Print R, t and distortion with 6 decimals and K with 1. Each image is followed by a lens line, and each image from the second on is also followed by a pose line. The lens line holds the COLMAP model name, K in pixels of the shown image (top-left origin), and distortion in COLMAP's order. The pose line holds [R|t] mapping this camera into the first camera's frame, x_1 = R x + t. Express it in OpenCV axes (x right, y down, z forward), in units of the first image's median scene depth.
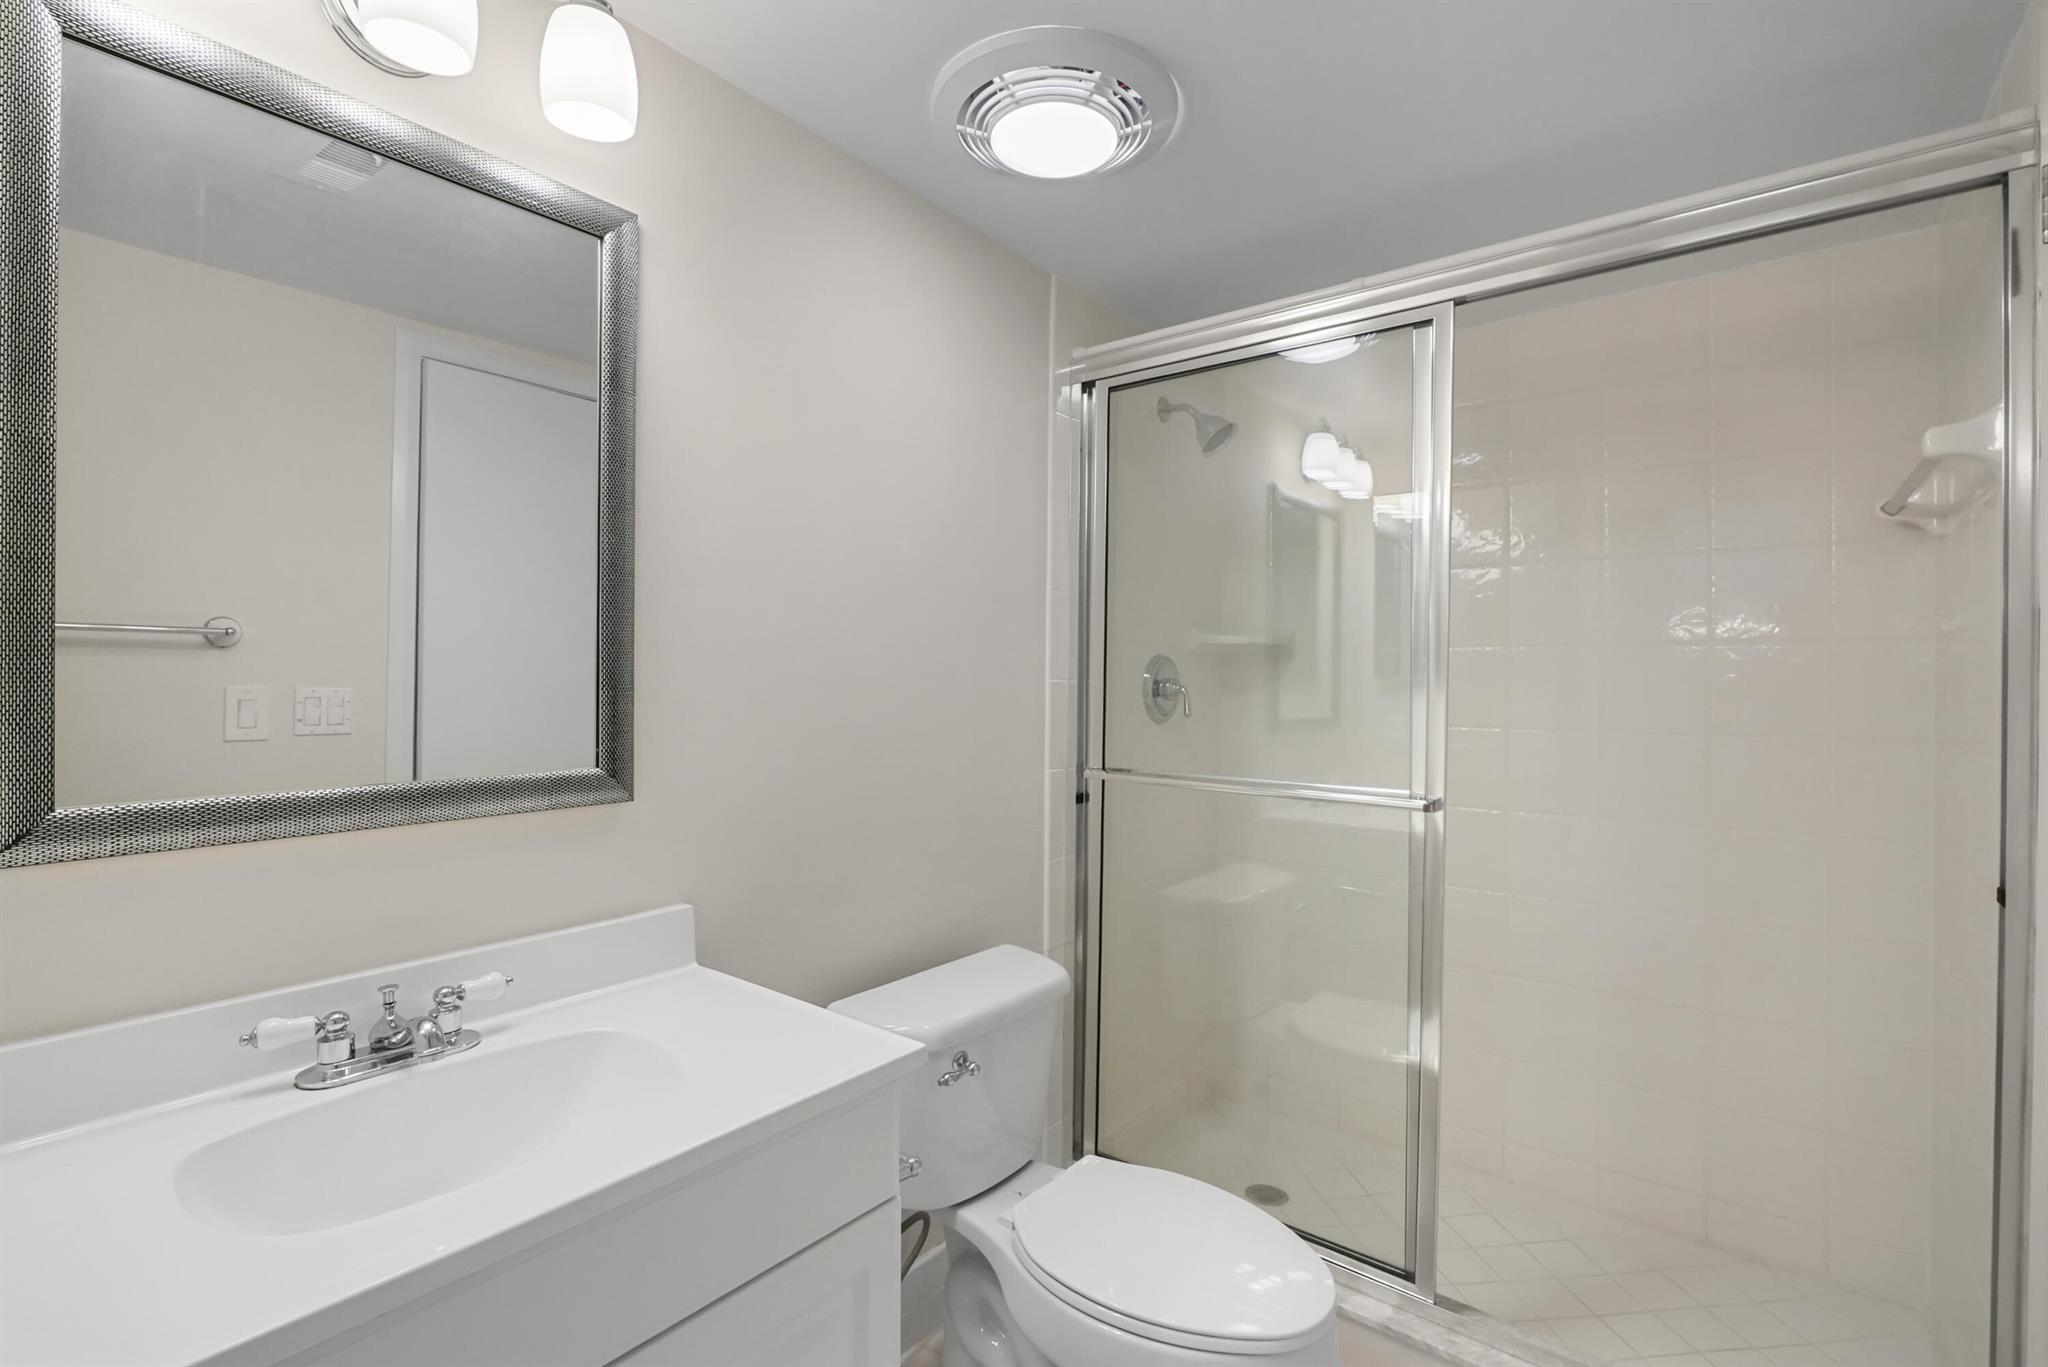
lens RADIAL K [[944.5, 0, 1017.6], [0, 944.5, 672.2], [0, 0, 1]] dist [-0.003627, -0.000506]
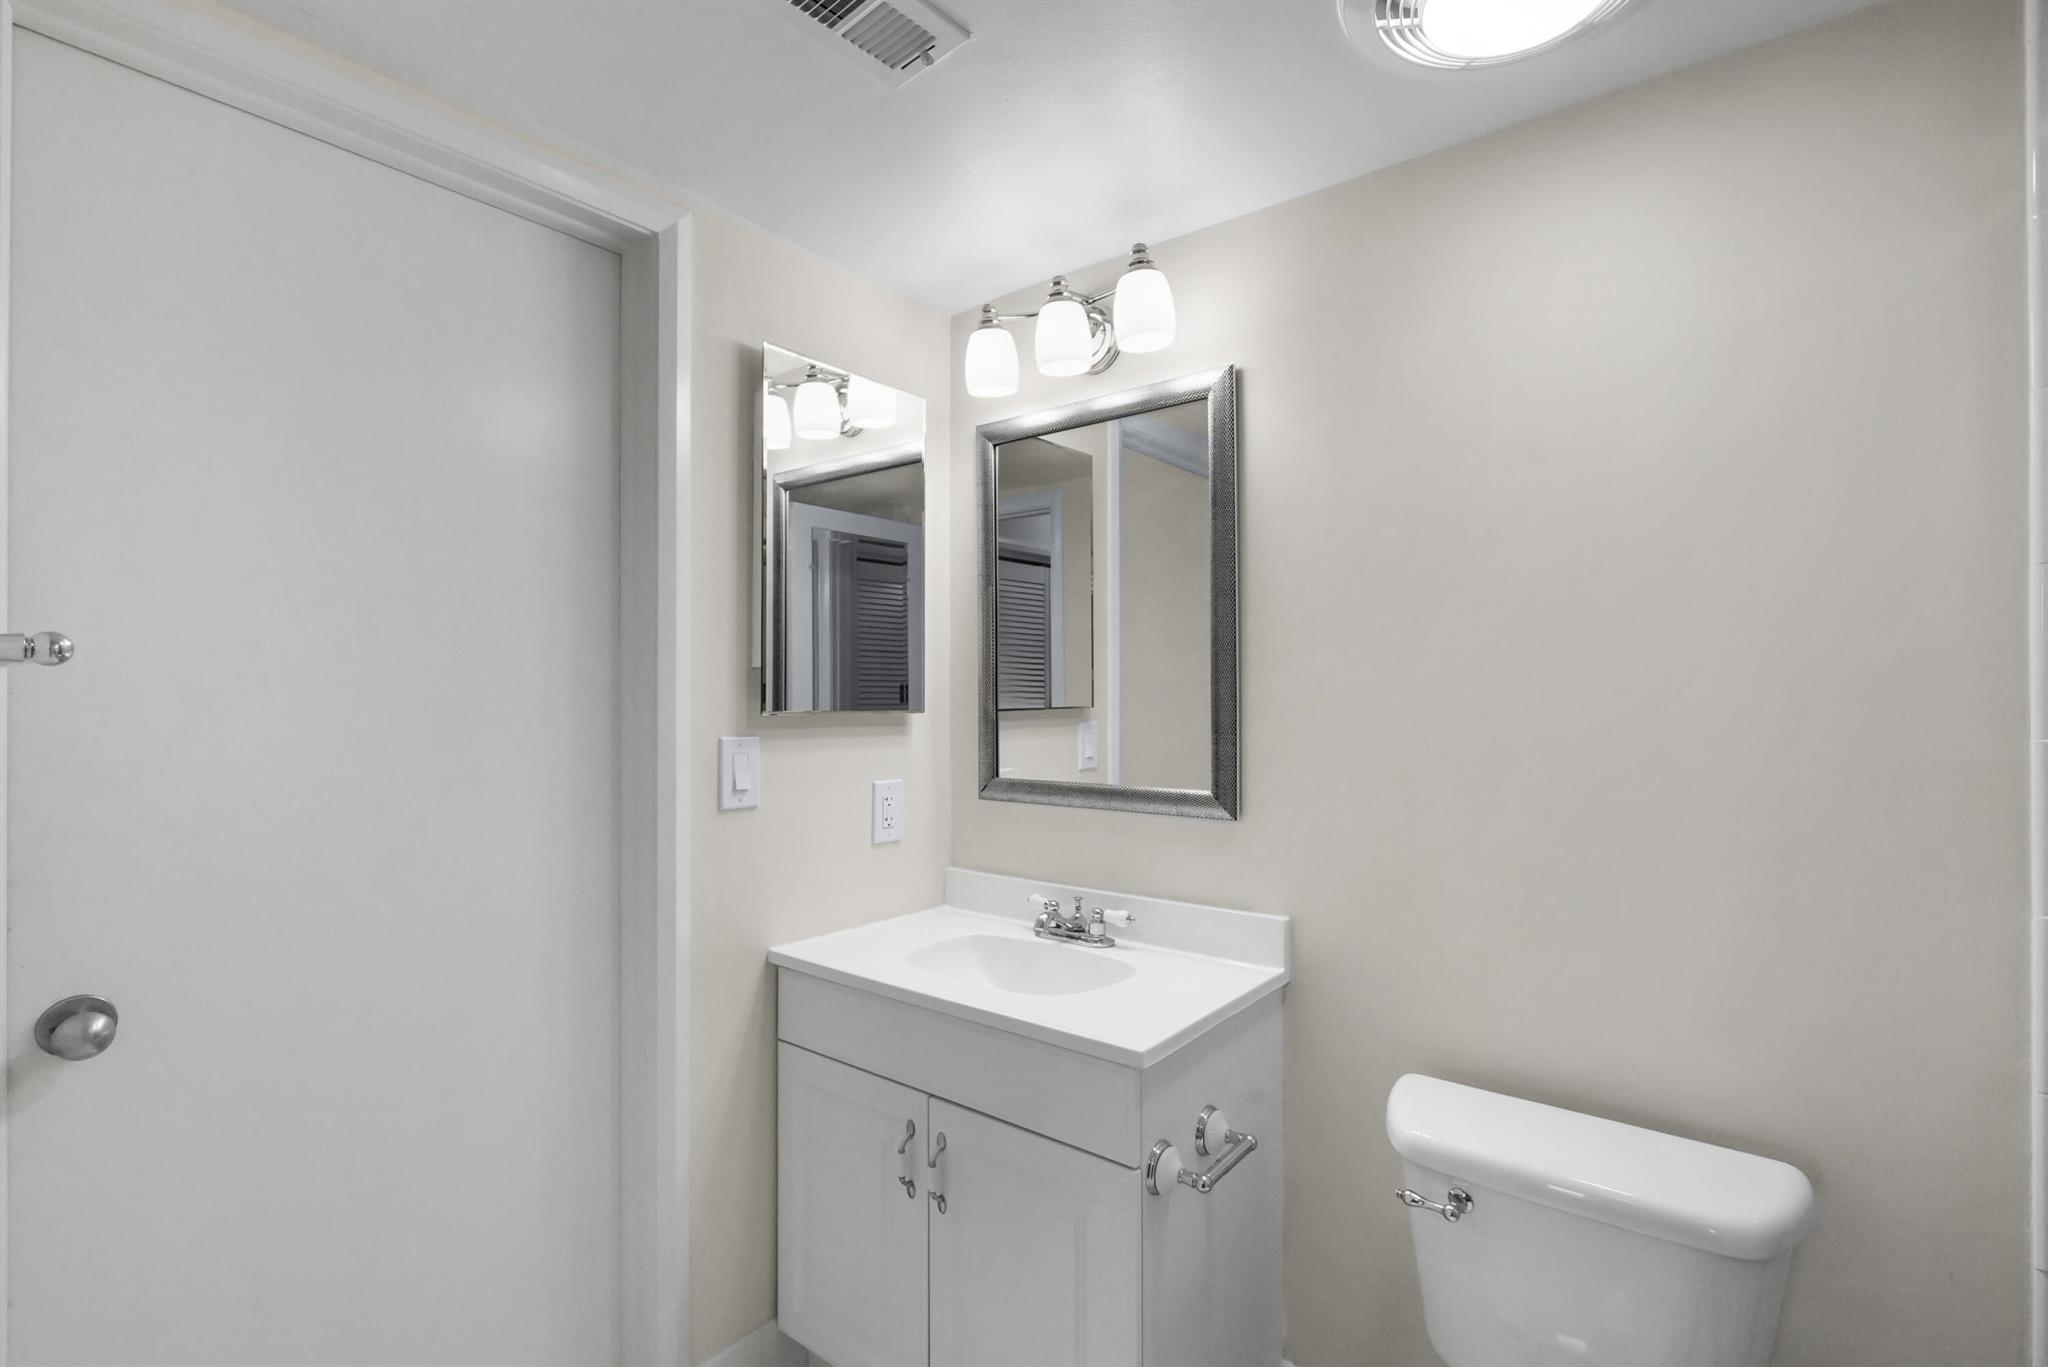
lens RADIAL K [[944.5, 0, 1017.6], [0, 944.5, 672.2], [0, 0, 1]] dist [-0.003627, -0.000506]
pose [[0.000370, -0.027513, -0.999621, 1.057114], [0.004371, 0.999612, -0.027511, -0.037767], [0.999990, -0.004359, 0.000490, 0.846203]]
